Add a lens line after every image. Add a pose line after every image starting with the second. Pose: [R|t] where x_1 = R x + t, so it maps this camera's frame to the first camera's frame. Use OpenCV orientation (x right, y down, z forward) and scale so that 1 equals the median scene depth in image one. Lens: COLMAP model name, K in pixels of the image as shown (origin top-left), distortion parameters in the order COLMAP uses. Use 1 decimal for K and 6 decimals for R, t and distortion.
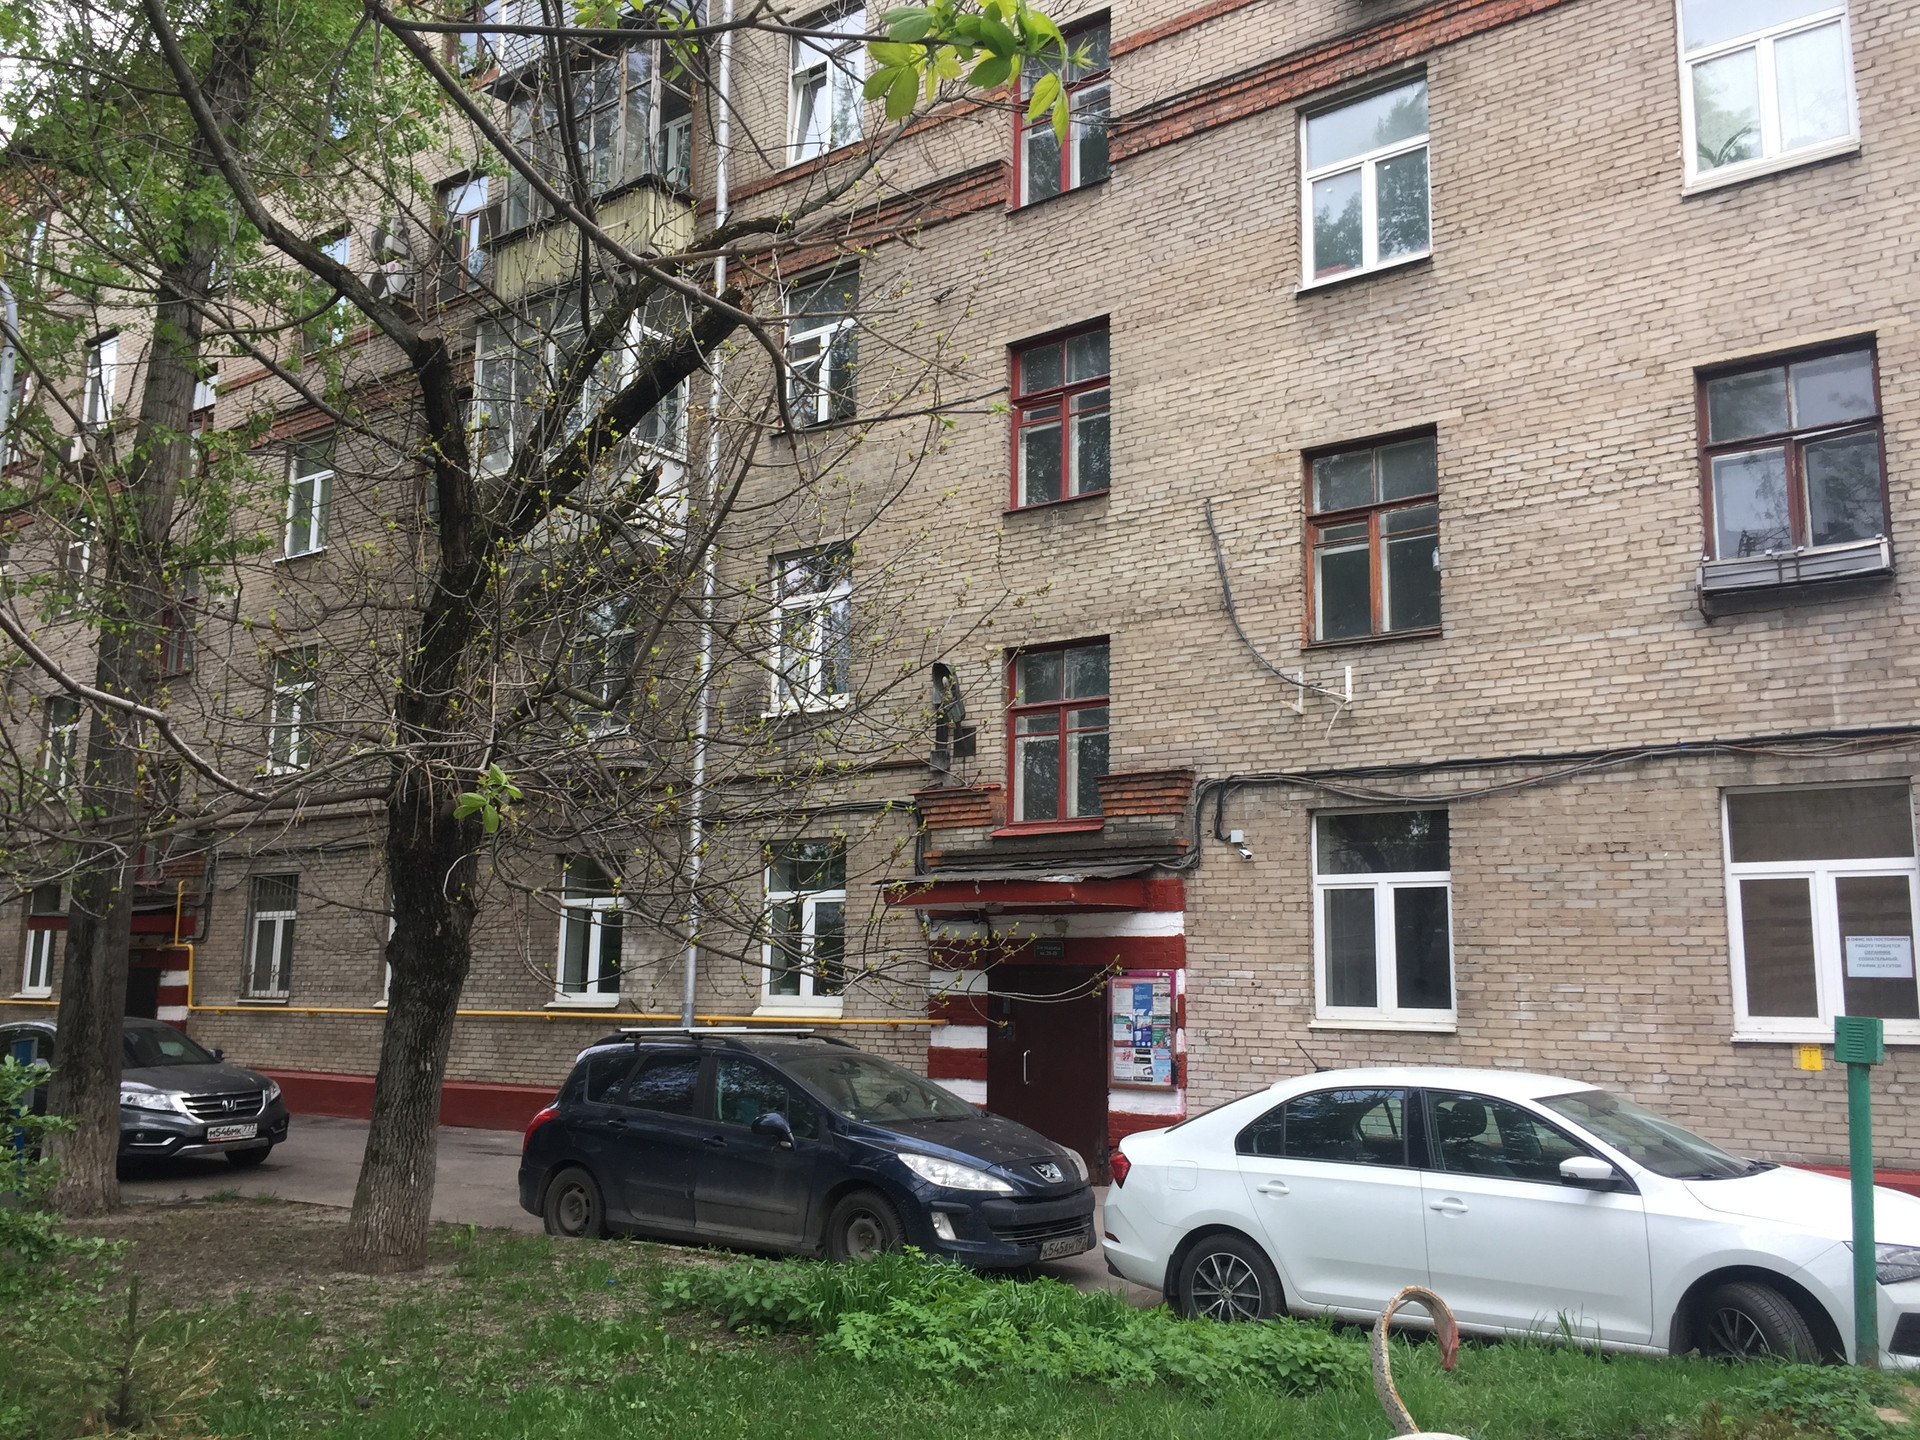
lens RADIAL K [[1783.9, 0, 960.0], [0, 1783.9, 645.4], [0, 0, 1]] dist [0.080082, -0.156637]
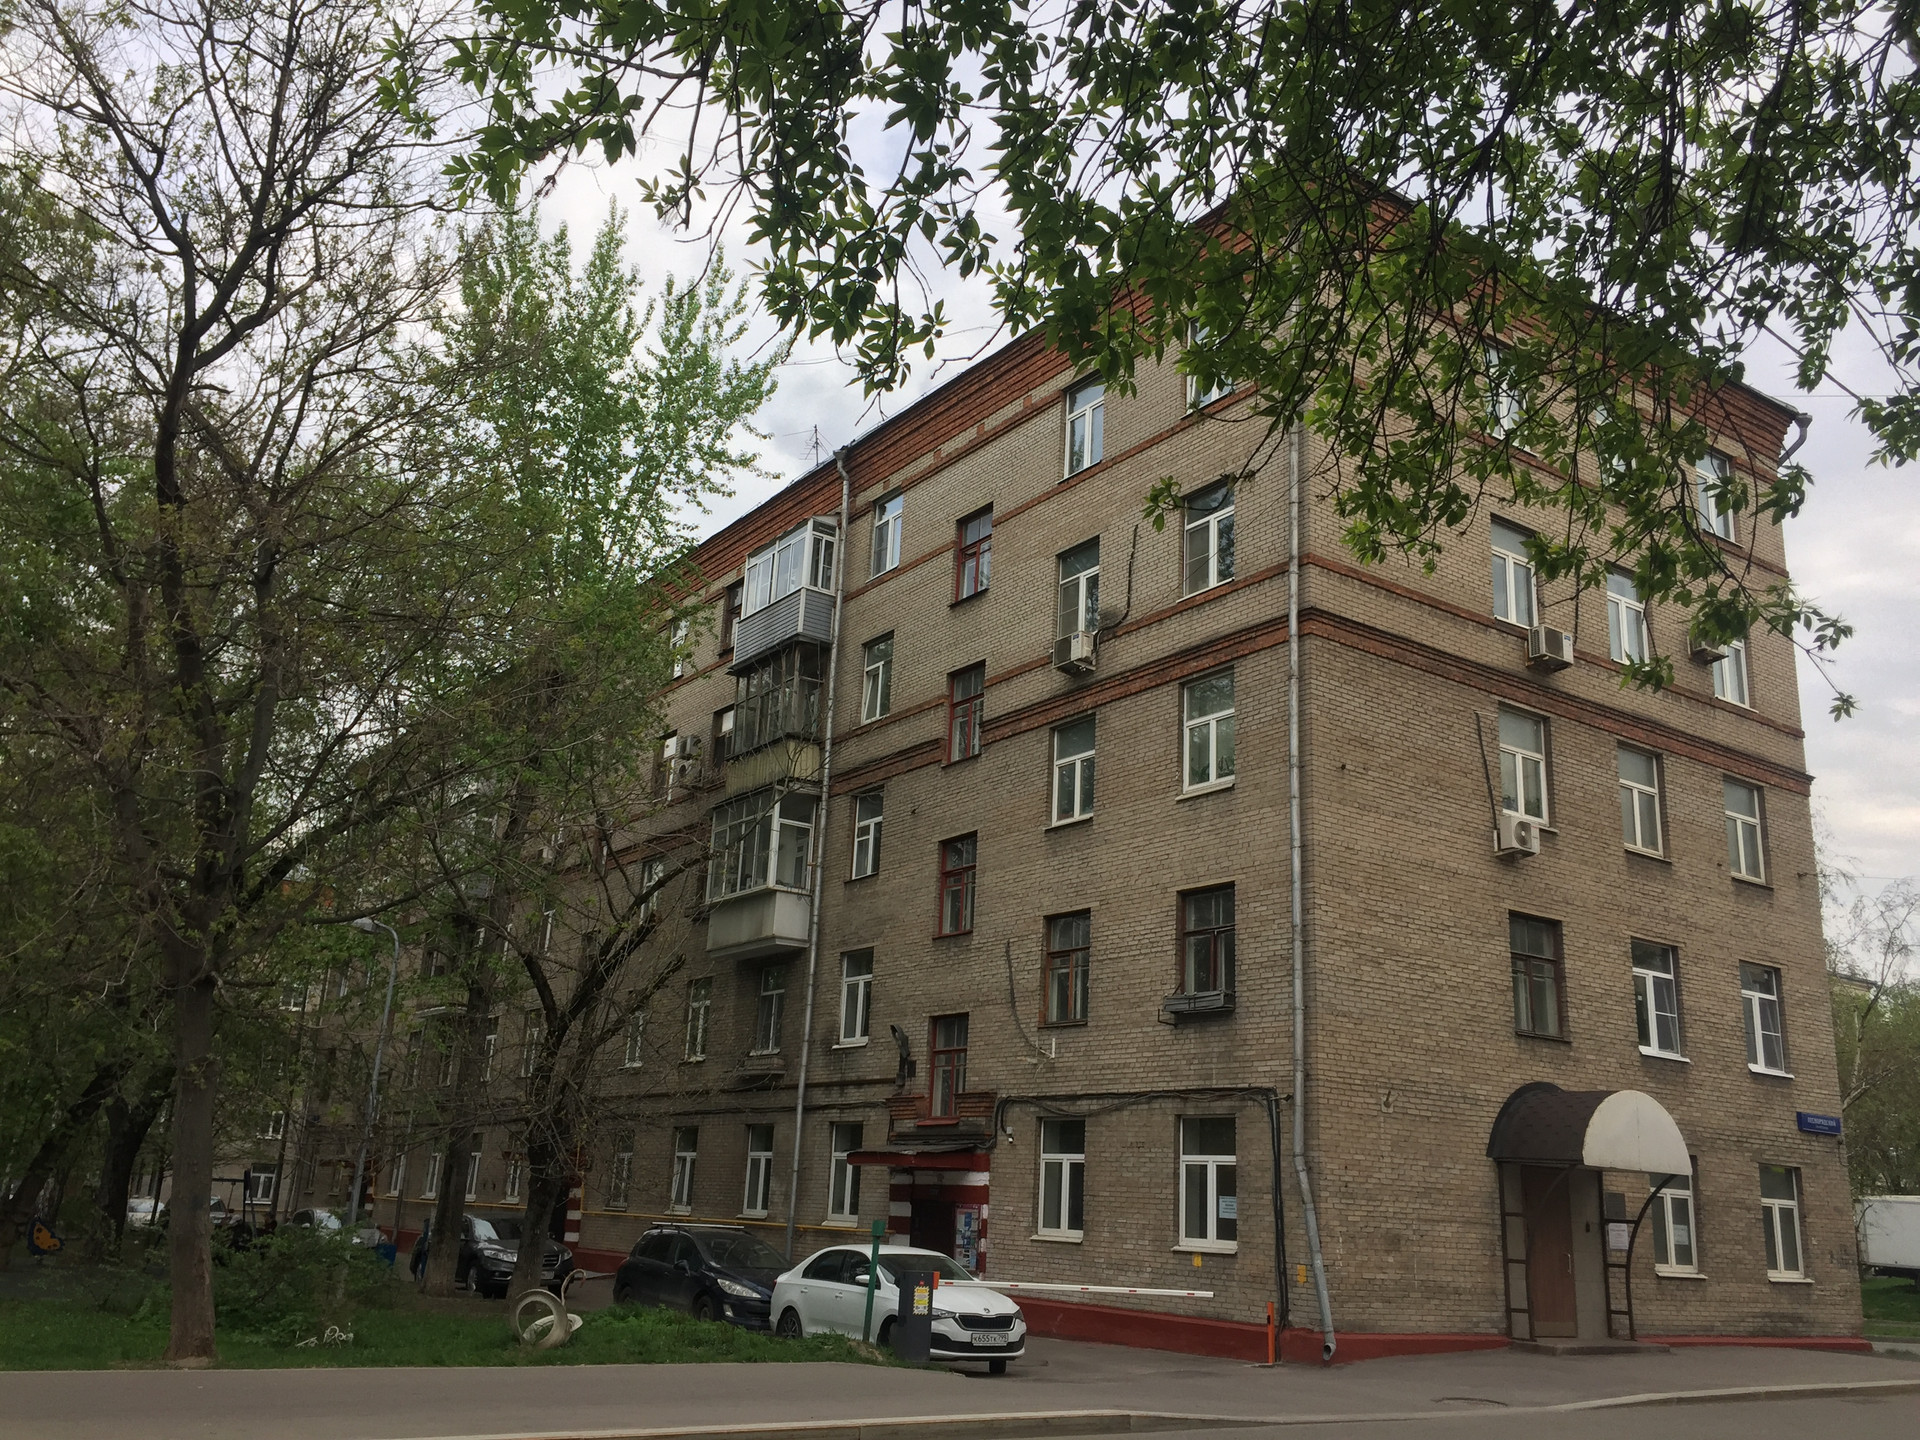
lens RADIAL K [[1608.2, 0, 970.7], [0, 1608.2, 718.9], [0, 0, 1]] dist [0.074144, -0.105921]
pose [[0.964185, -0.038809, -0.262376, 0.552496], [0.007725, 0.992927, -0.118477, -0.113165], [0.265119, 0.112207, 0.957665, -0.626102]]
